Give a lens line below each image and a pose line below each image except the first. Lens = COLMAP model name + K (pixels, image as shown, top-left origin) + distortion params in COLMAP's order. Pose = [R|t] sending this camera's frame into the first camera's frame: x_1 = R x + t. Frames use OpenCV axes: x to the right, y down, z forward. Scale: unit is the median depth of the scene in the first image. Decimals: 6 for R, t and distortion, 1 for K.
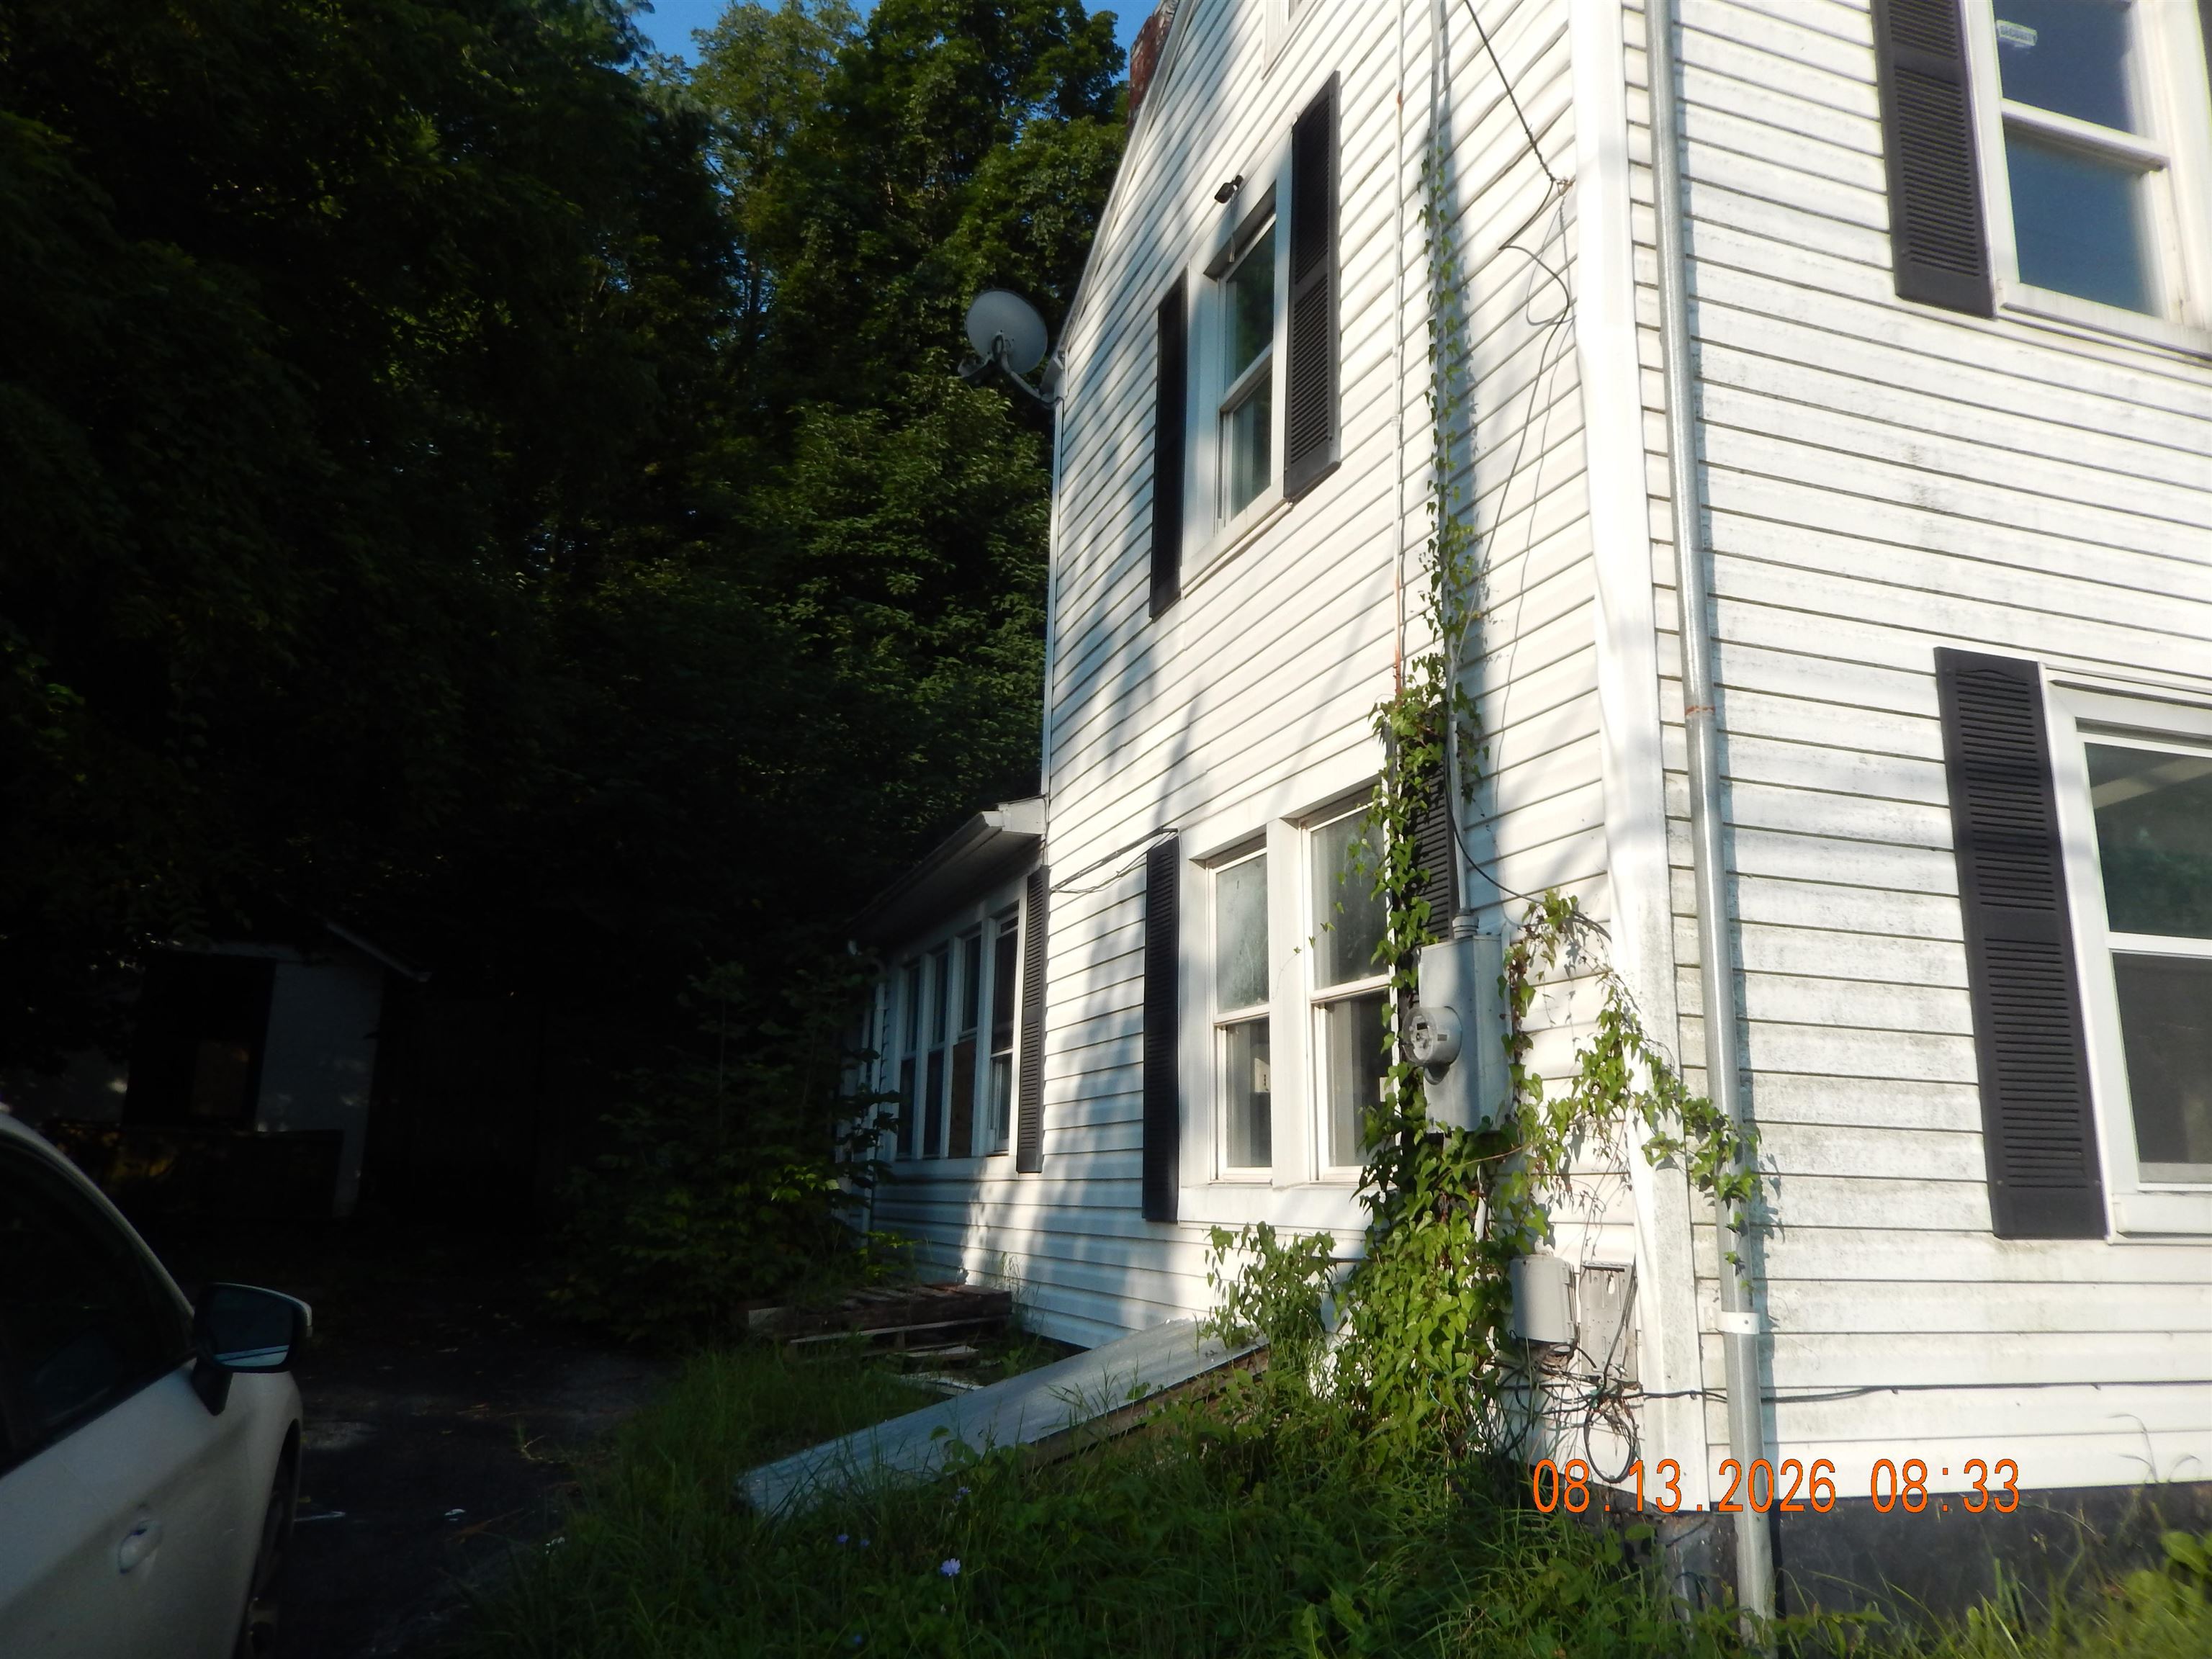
lens RADIAL K [[1598.3, 0, 1112.5], [0, 1598.3, 819.1], [0, 0, 1]] dist [-0.019638, -0.006445]
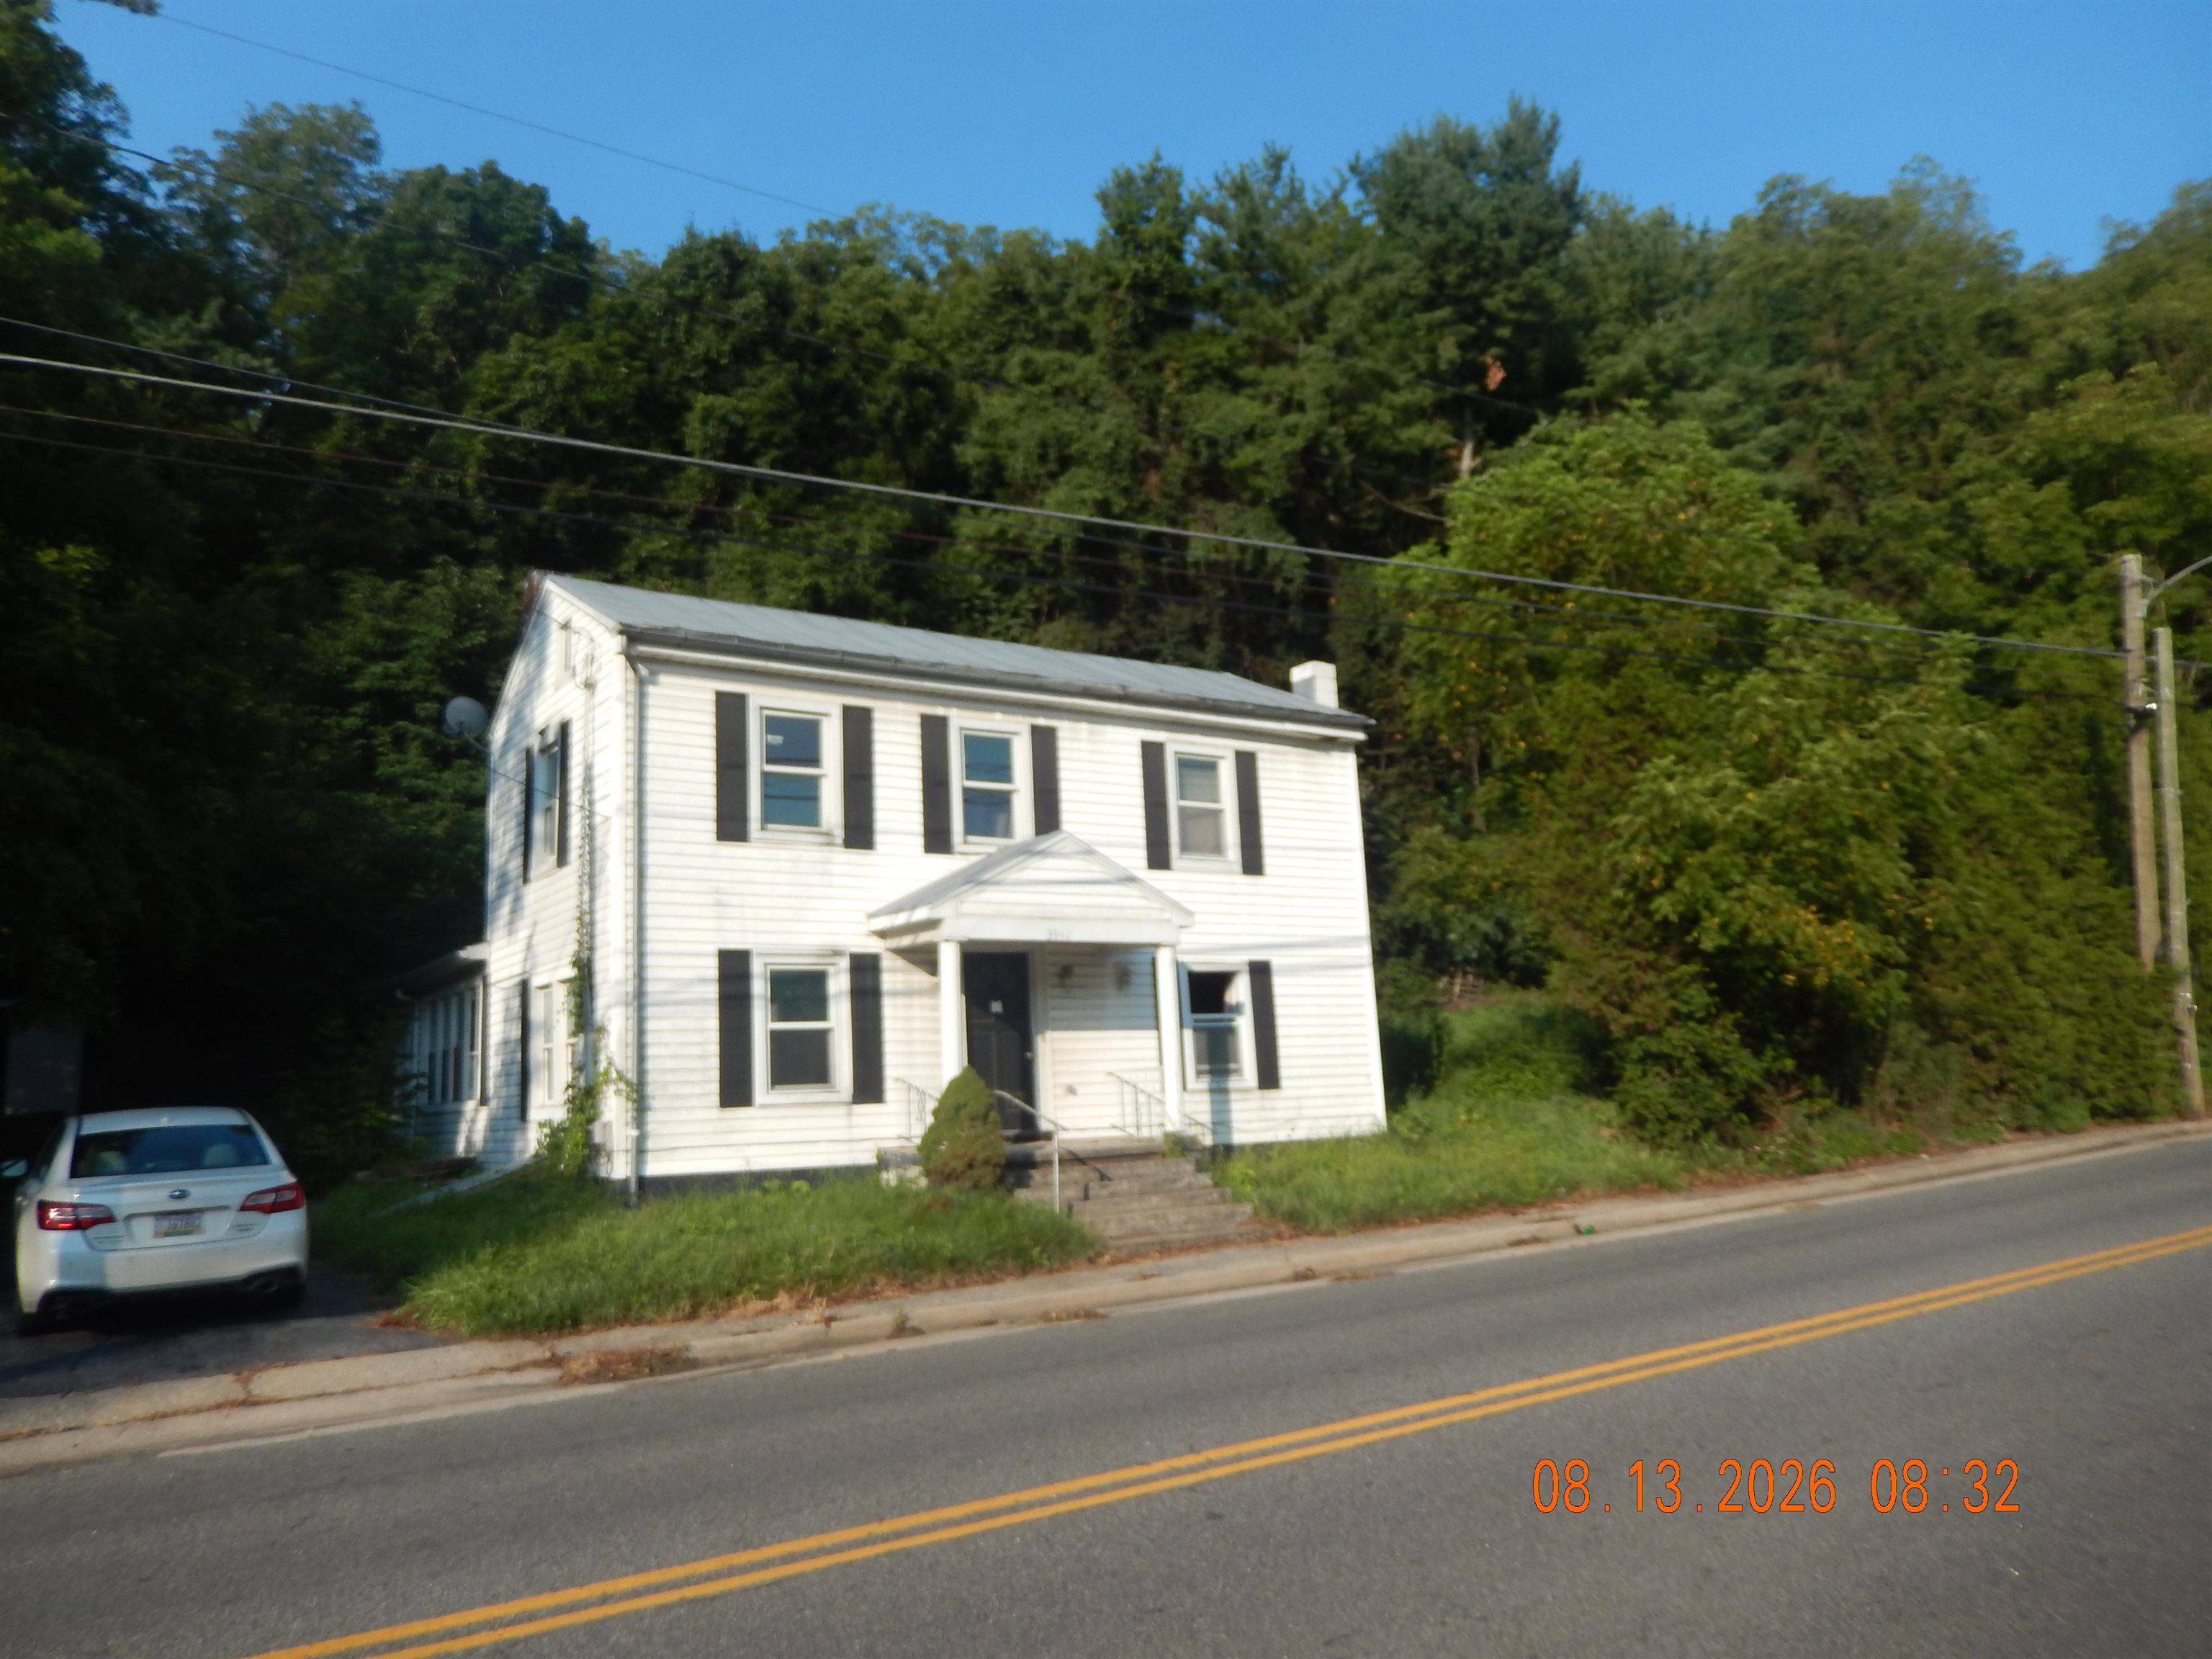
lens RADIAL K [[1598.3, 0, 1122.5], [0, 1598.3, 838.8], [0, 0, 1]] dist [-0.019638, -0.006445]
pose [[0.964781, -0.028829, 0.261468, 0.287317], [0.010758, 0.997469, 0.070283, -0.367760], [-0.262833, -0.064994, 0.962650, -1.666783]]
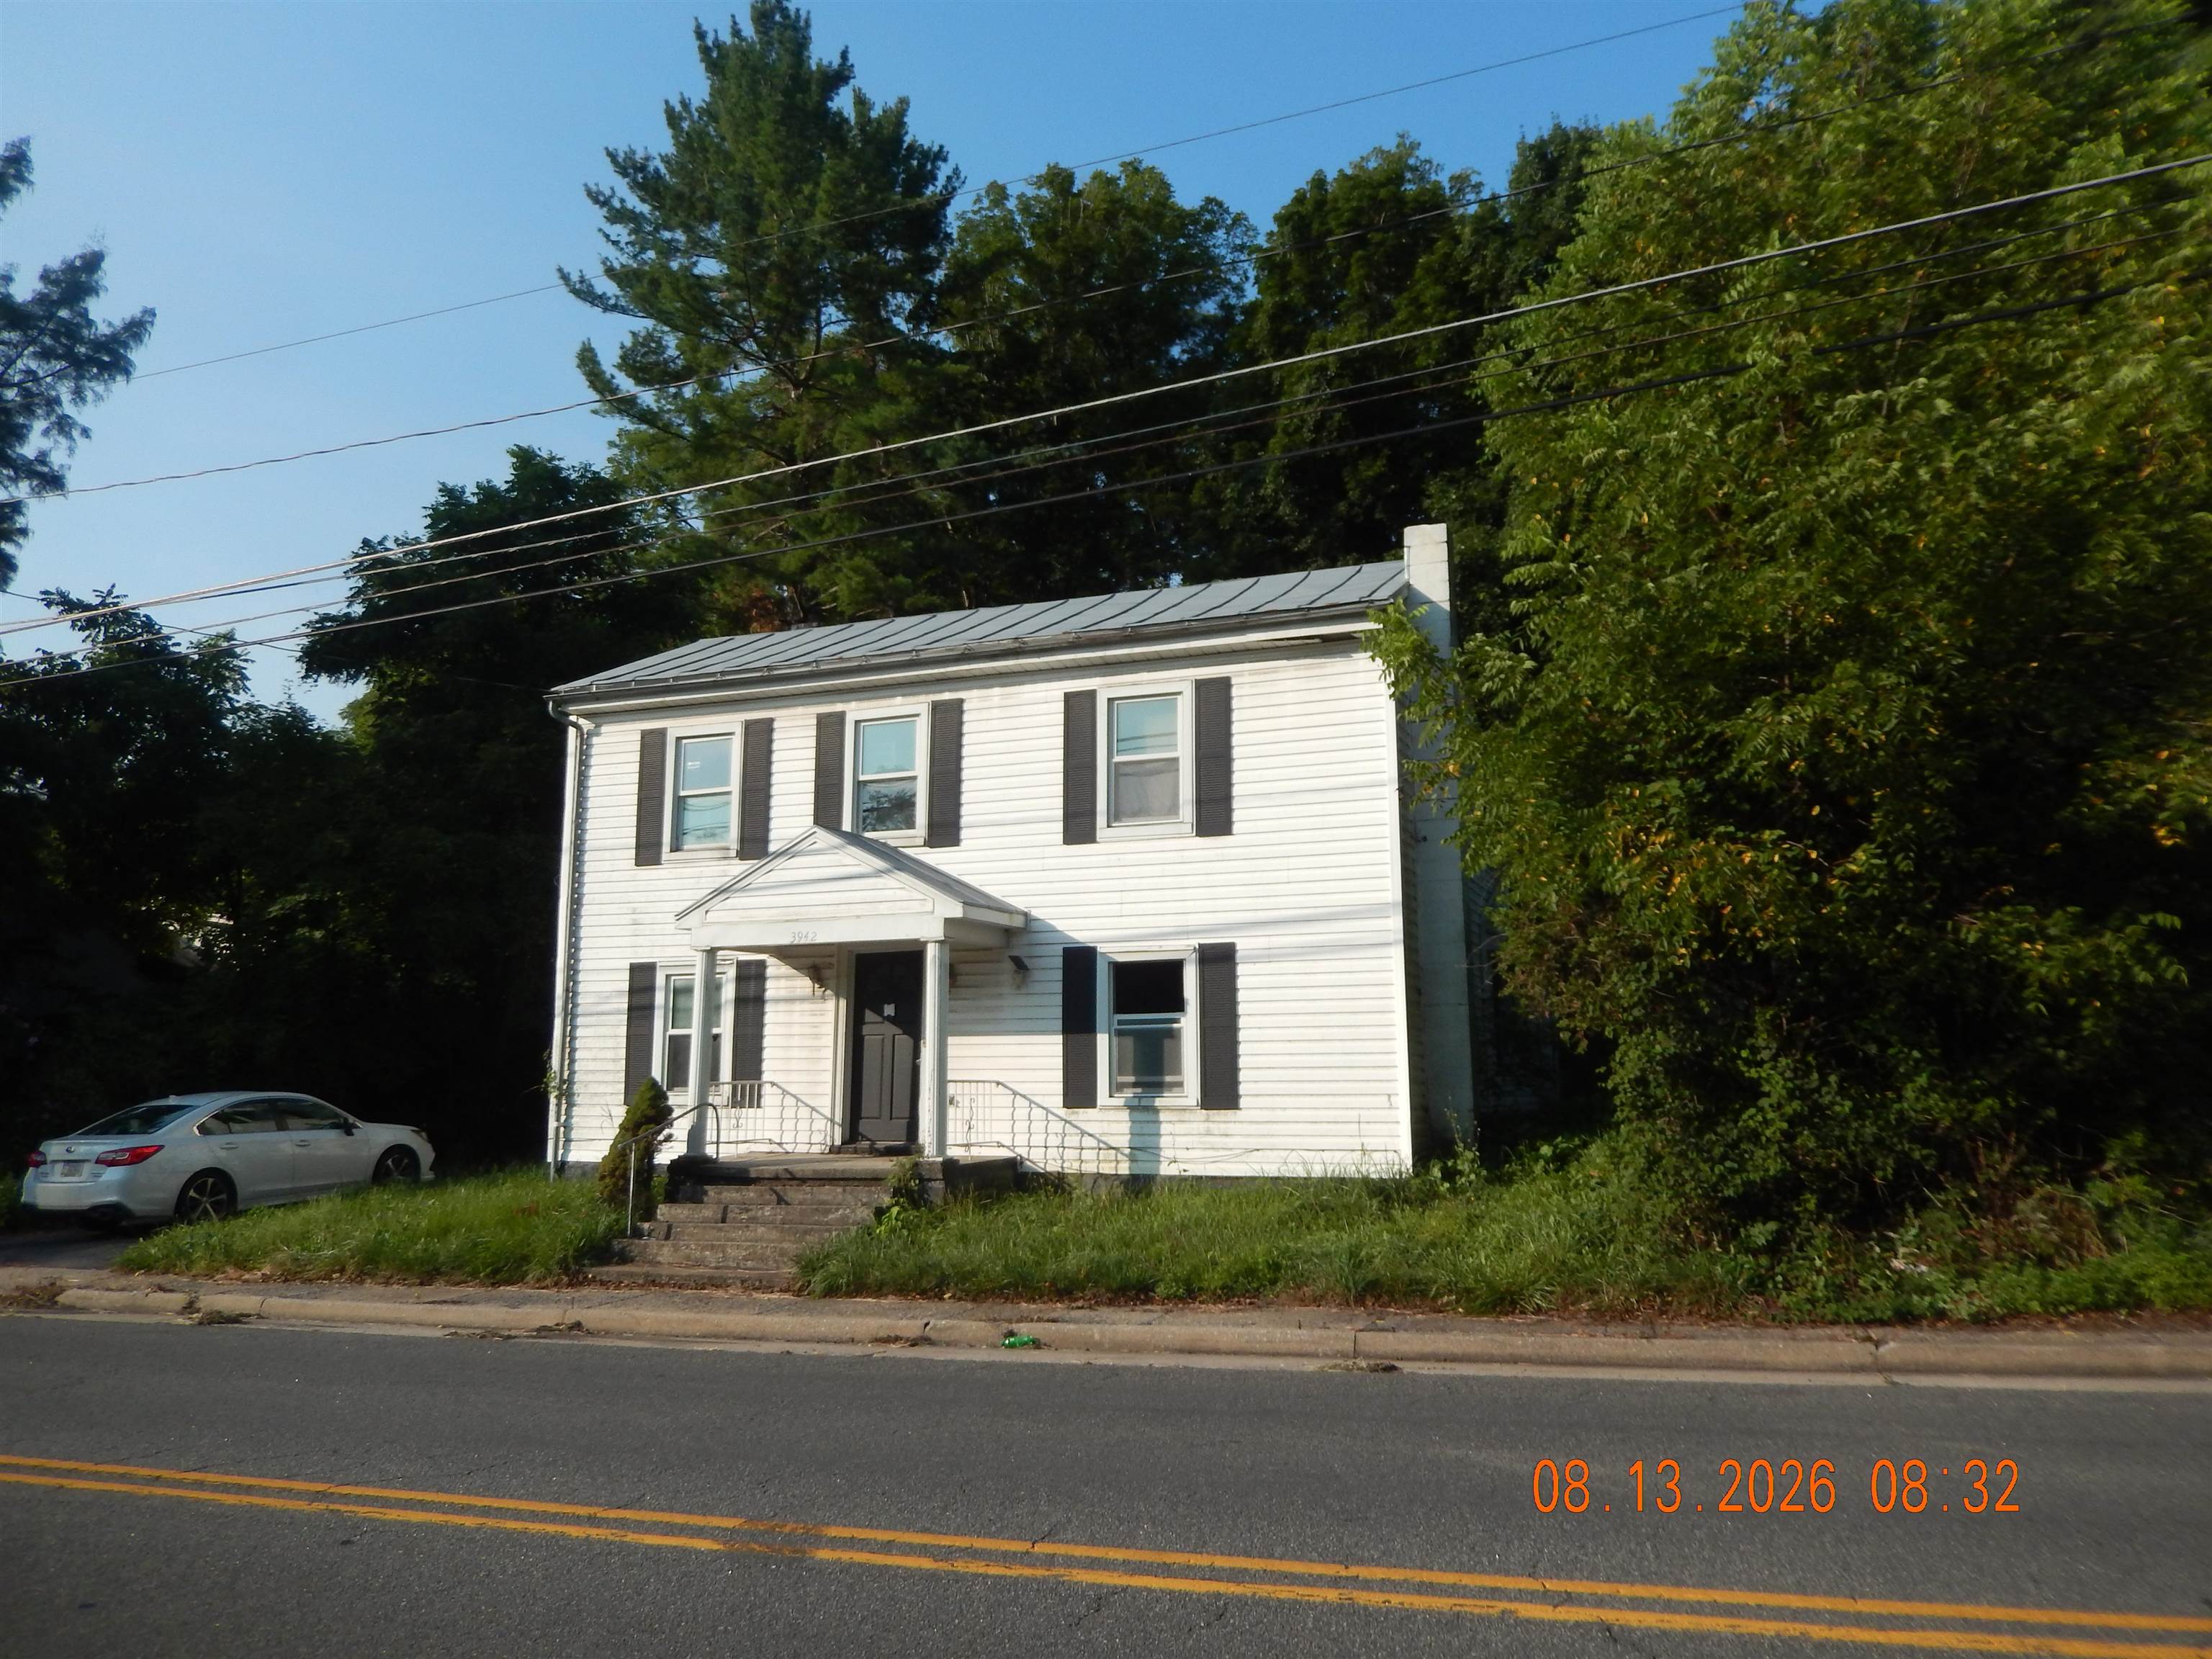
lens RADIAL K [[1598.3, 0, 1120.0], [0, 1598.3, 844.9], [0, 0, 1]] dist [-0.019638, -0.006445]
pose [[0.775580, -0.130992, -0.617508, 2.470039], [0.170450, 0.985353, 0.005058, -0.128419], [0.607801, -0.109177, 0.786548, -0.852298]]
